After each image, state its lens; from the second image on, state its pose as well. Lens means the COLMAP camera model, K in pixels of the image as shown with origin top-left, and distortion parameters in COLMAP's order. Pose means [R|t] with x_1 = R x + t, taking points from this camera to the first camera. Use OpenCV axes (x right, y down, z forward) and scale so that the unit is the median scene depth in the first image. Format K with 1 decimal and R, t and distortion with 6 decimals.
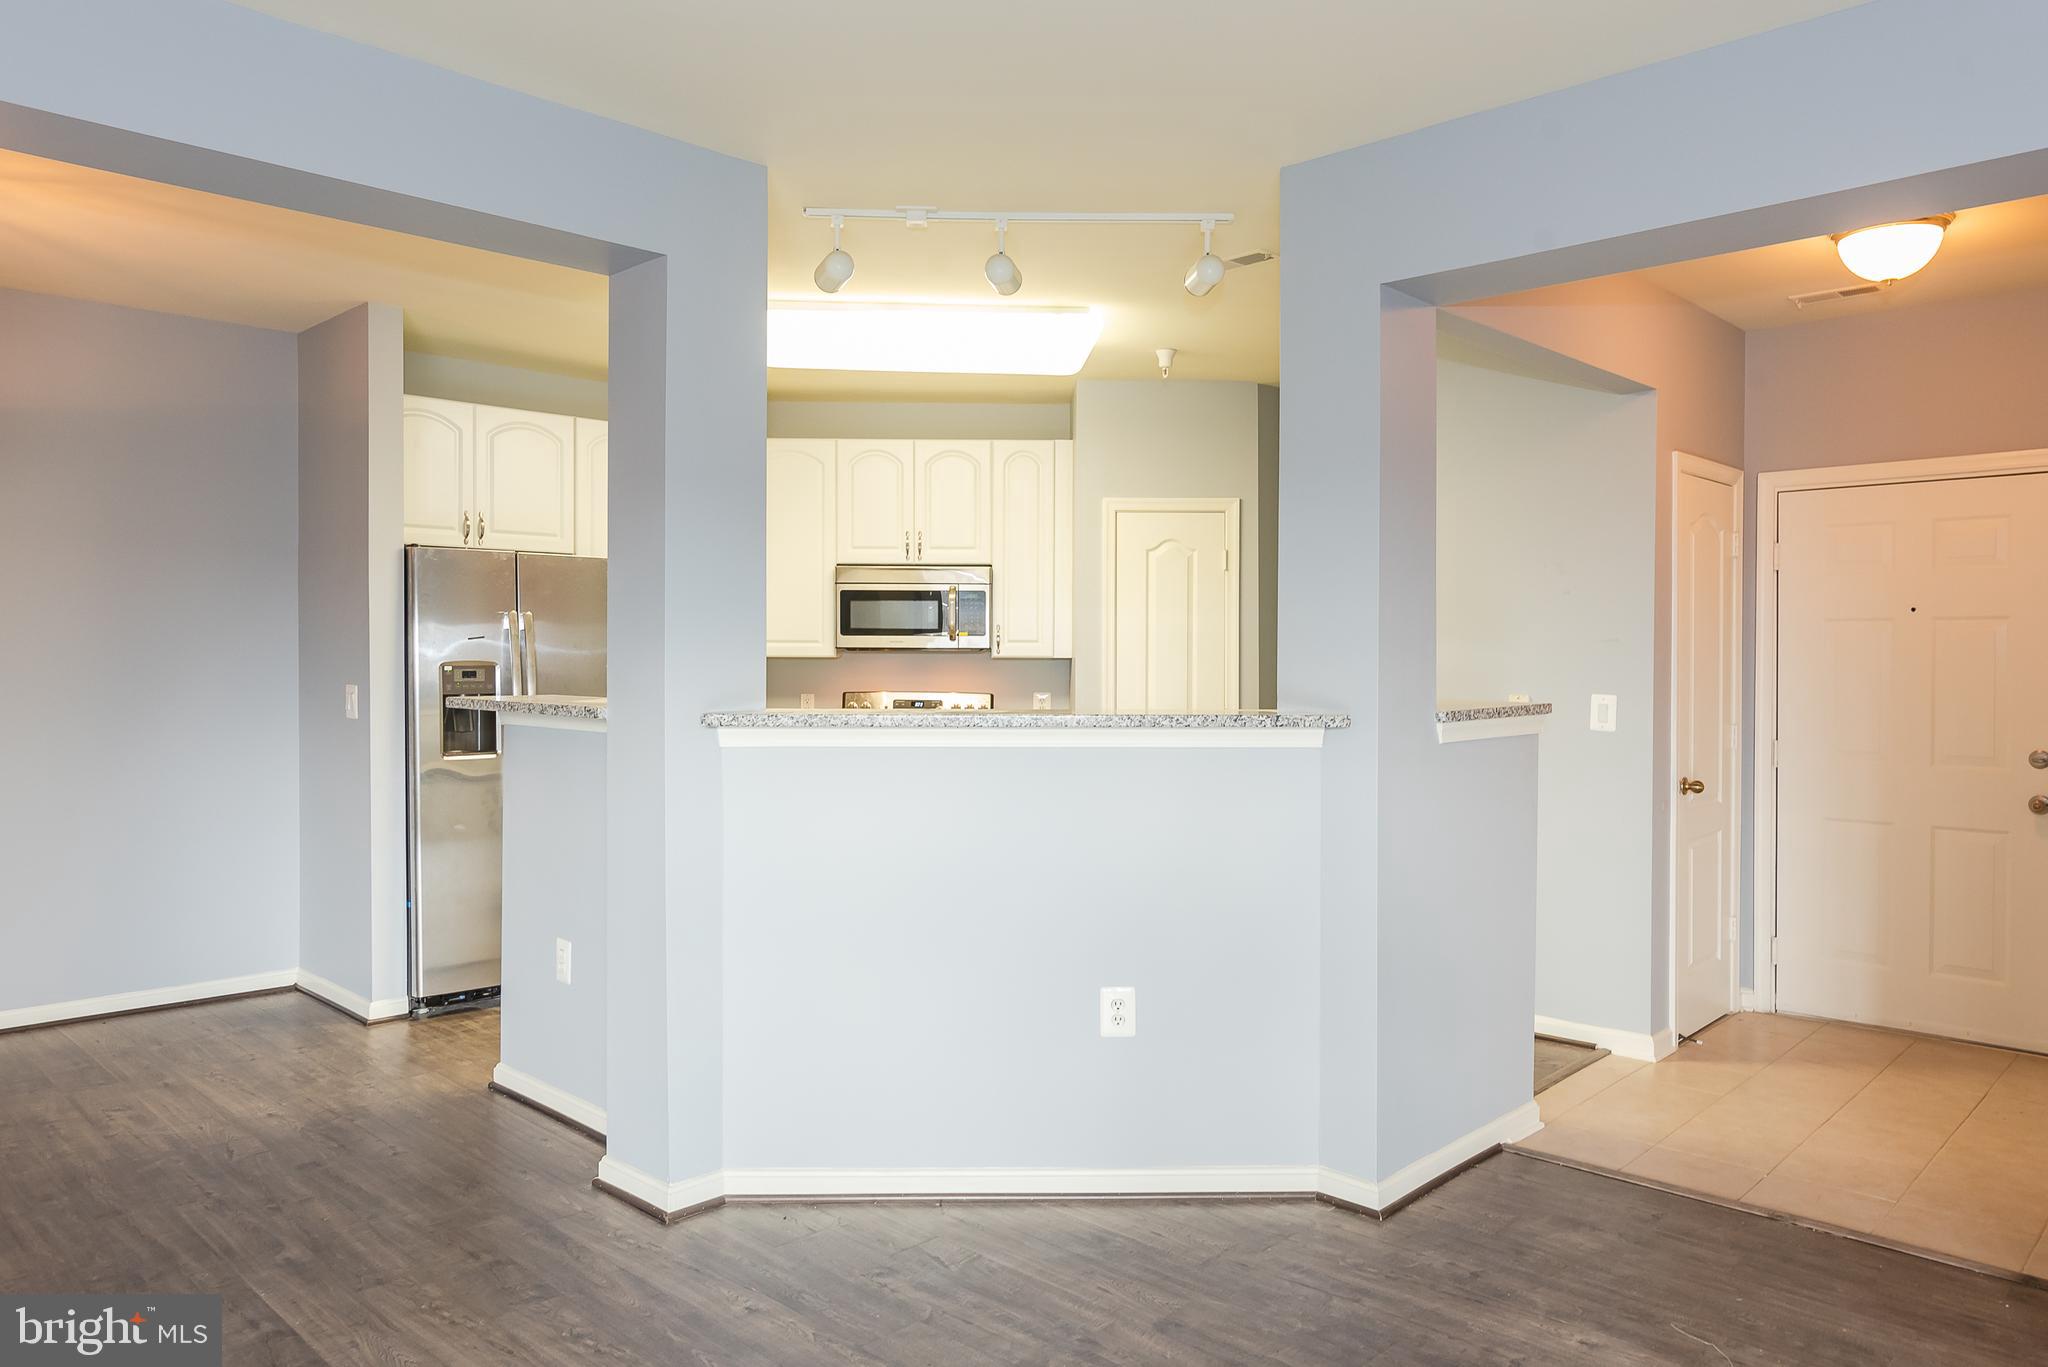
lens RADIAL K [[1404.5, 0, 1024.9], [0, 1404.5, 675.6], [0, 0, 1]] dist [0.017689, -0.029987]
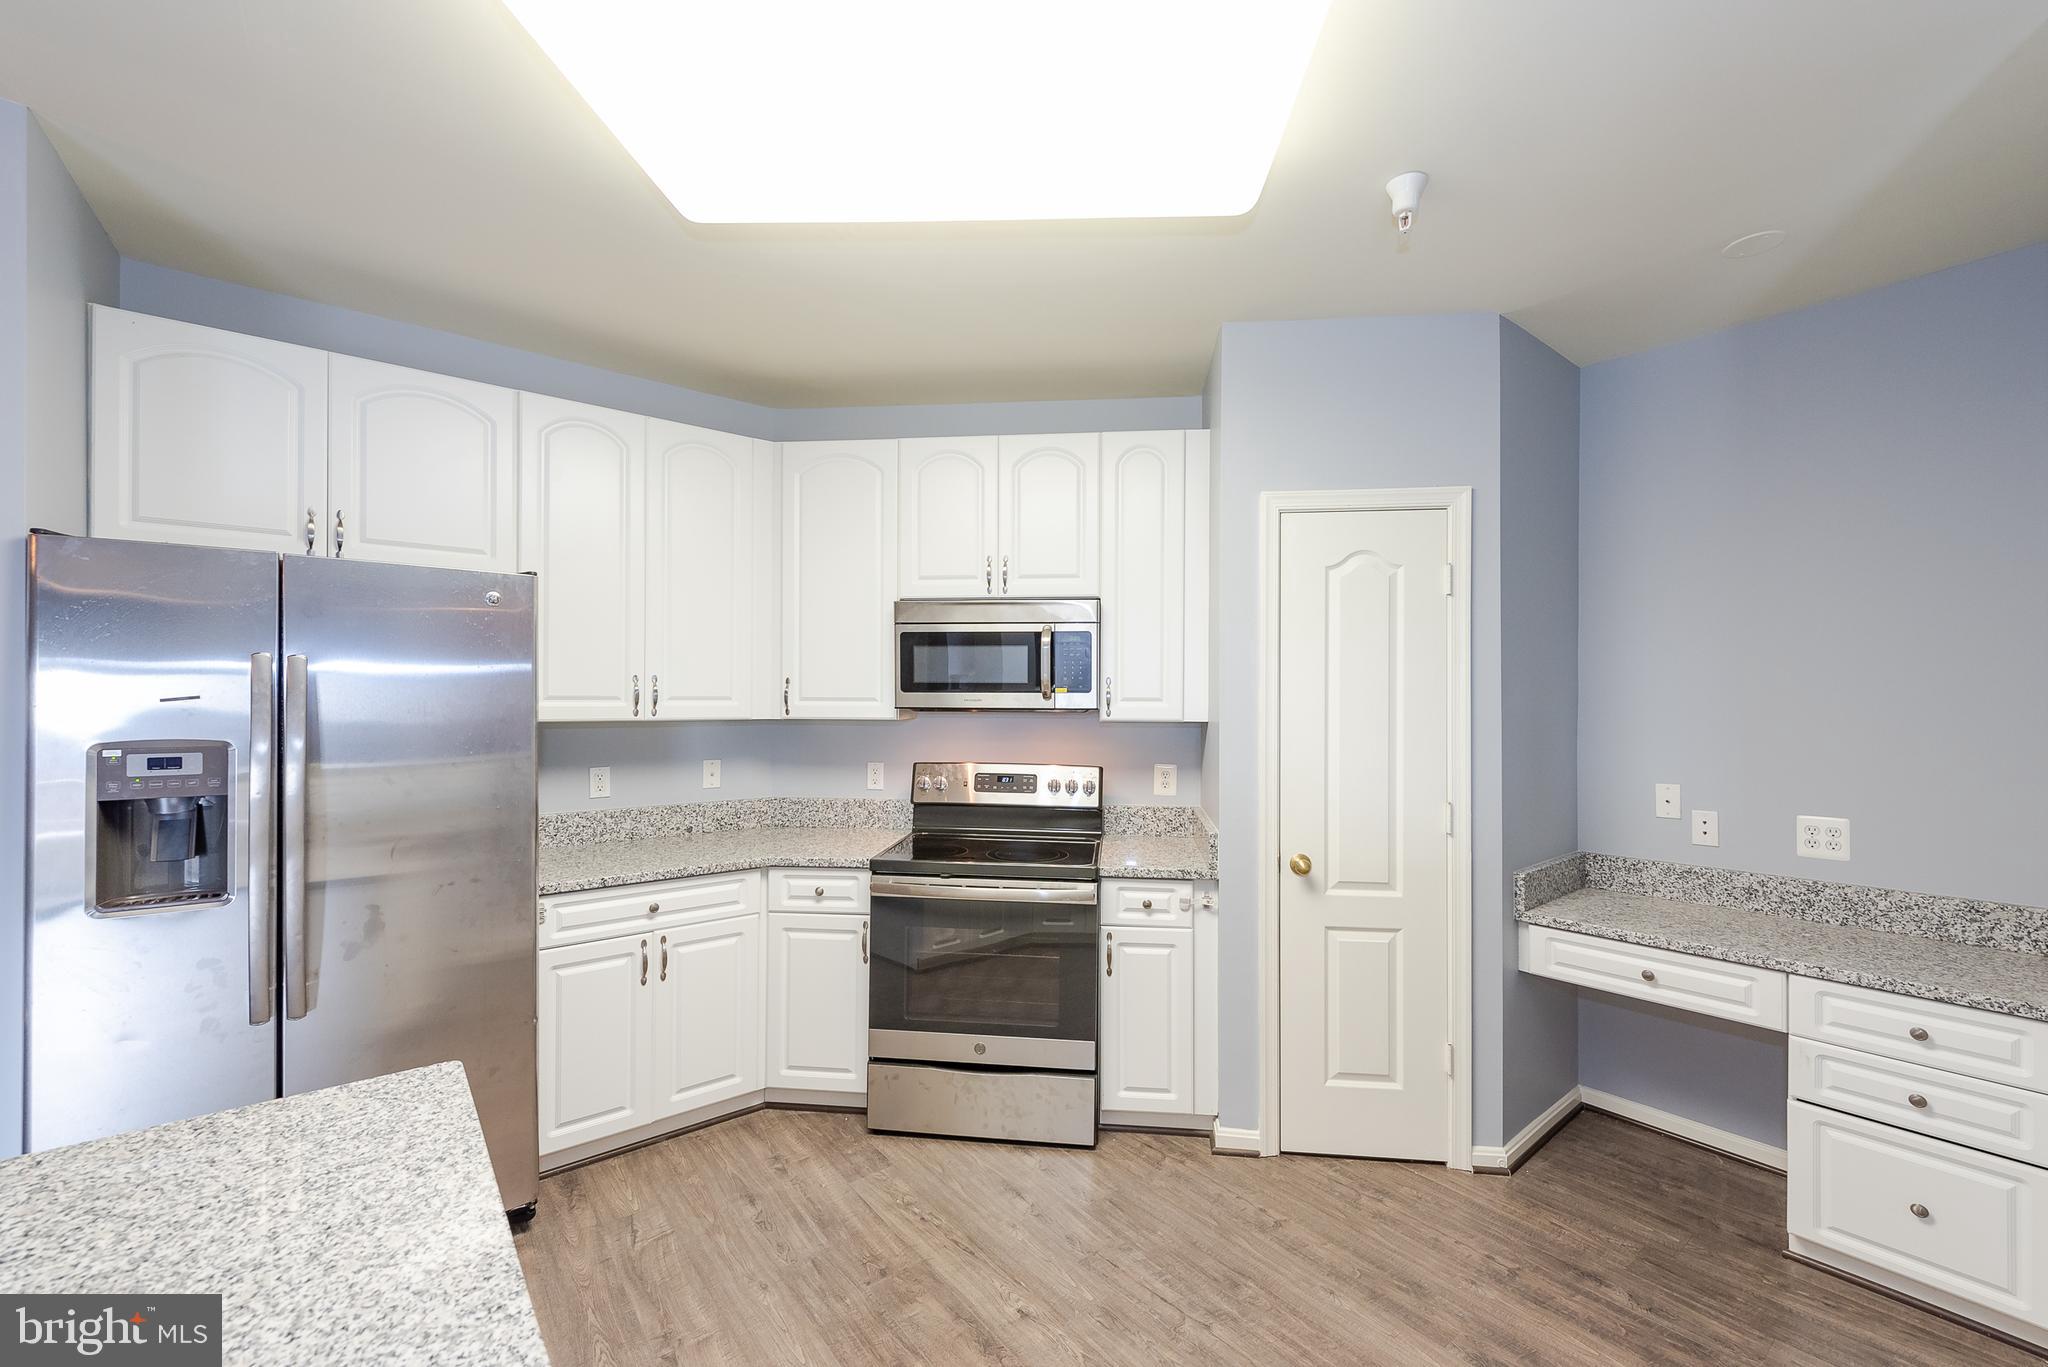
lens RADIAL K [[838.9, 0, 1052.3], [0, 838.9, 702.9], [0, 0, 1]] dist [0.012700, -0.004736]
pose [[0.993730, 0.003080, -0.111768, 0.001822], [-0.004117, 0.999951, -0.009049, -0.024025], [0.111735, 0.009452, 0.993693, 0.710227]]
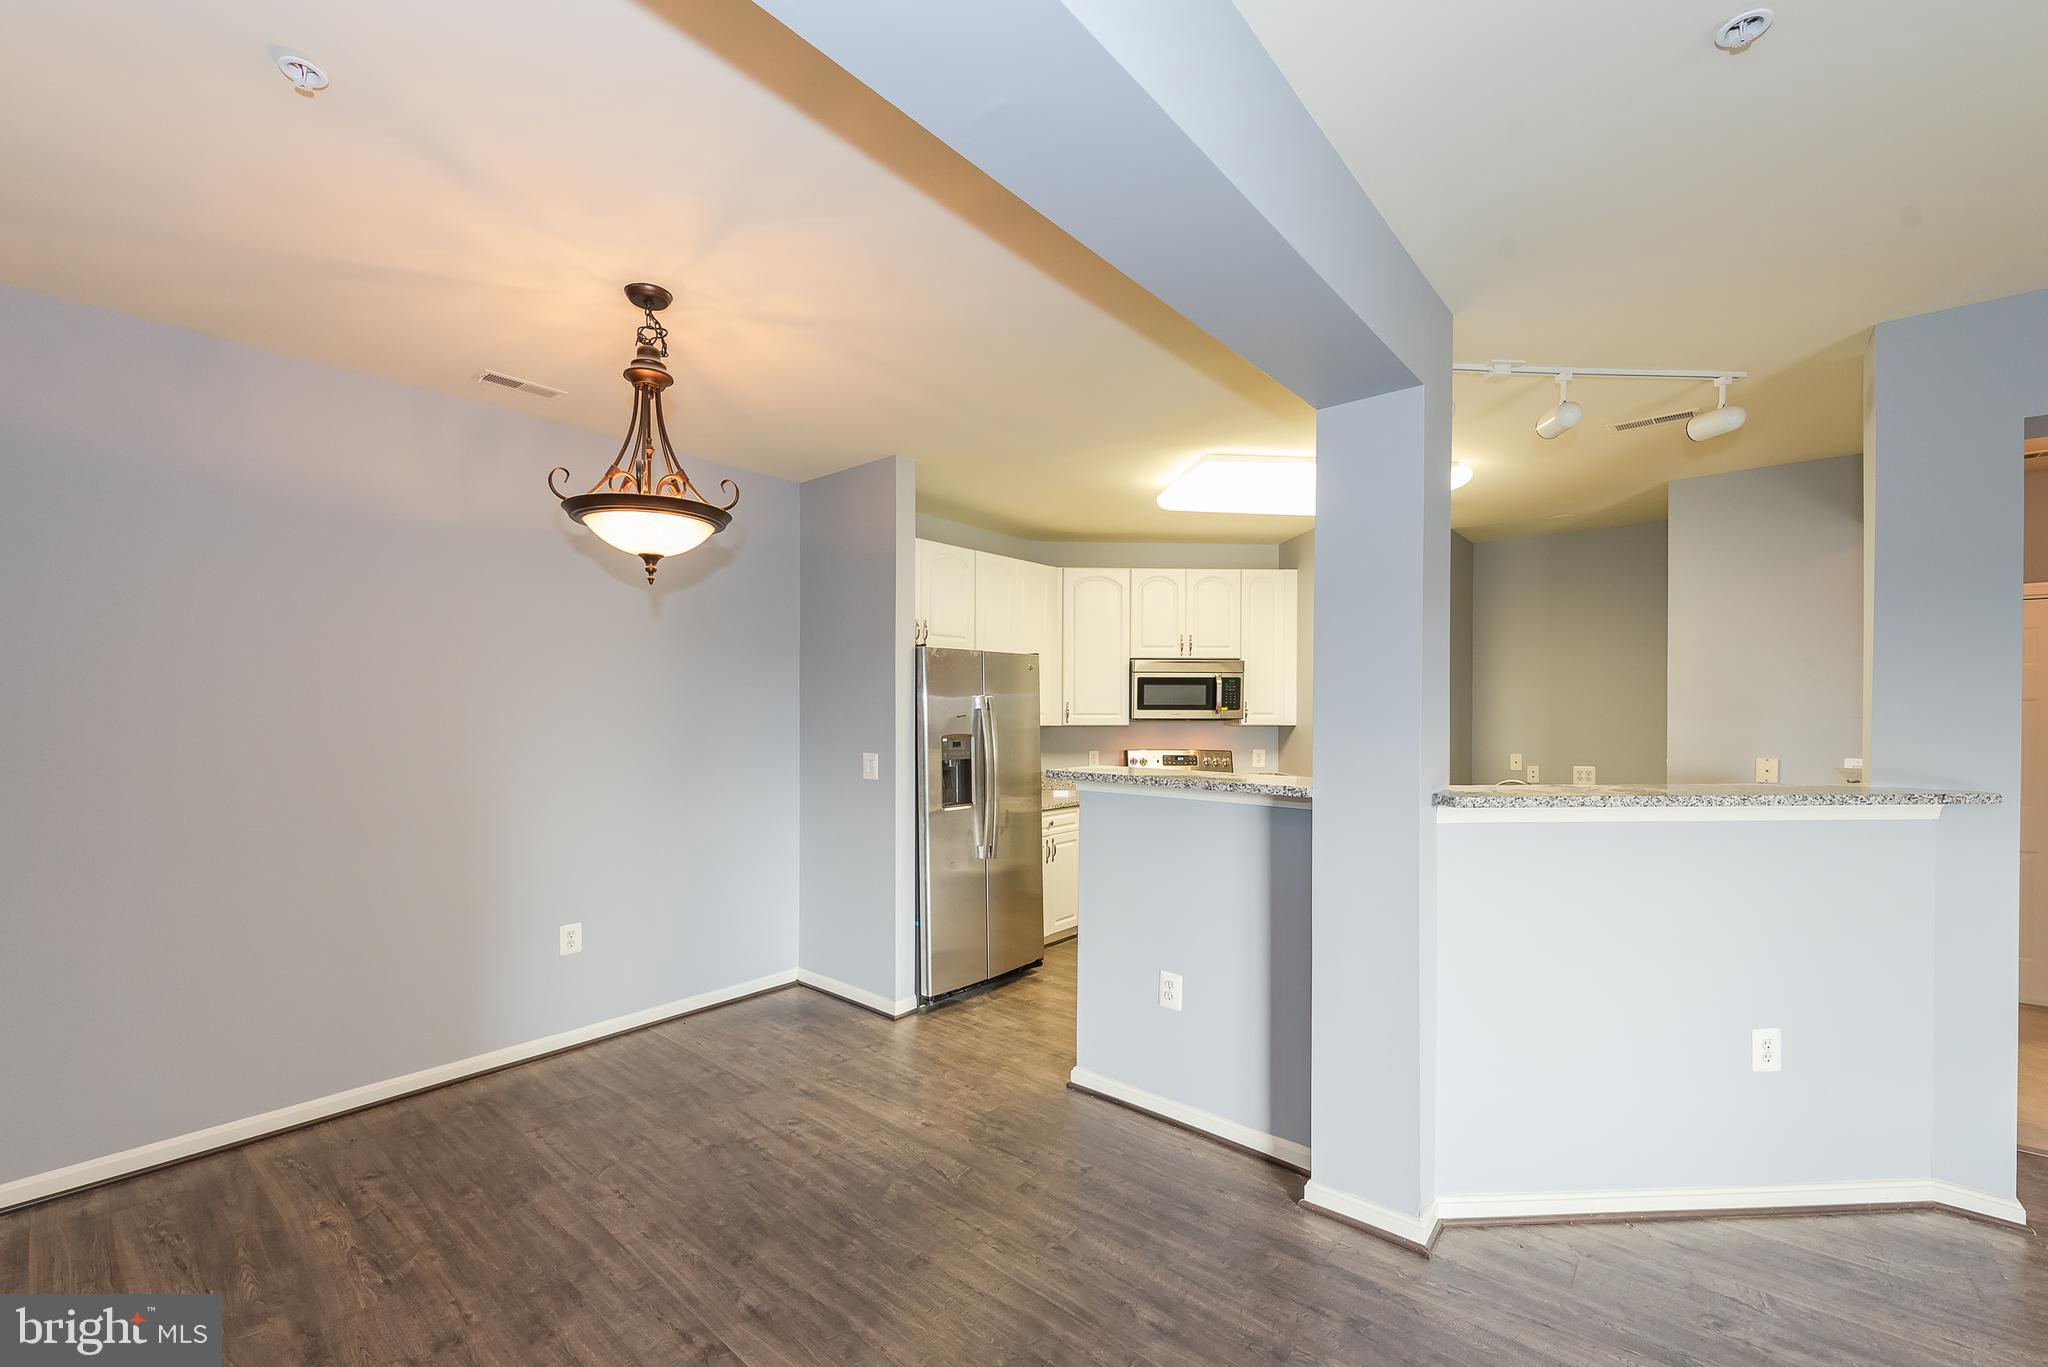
lens RADIAL K [[838.9, 0, 973.4], [0, 838.9, 715.5], [0, 0, 1]] dist [0.012700, -0.004736]
pose [[0.998975, -0.002499, 0.045199, -0.421164], [0.002878, 0.999961, -0.008307, -0.021208], [-0.045176, 0.008428, 0.998943, 0.229551]]
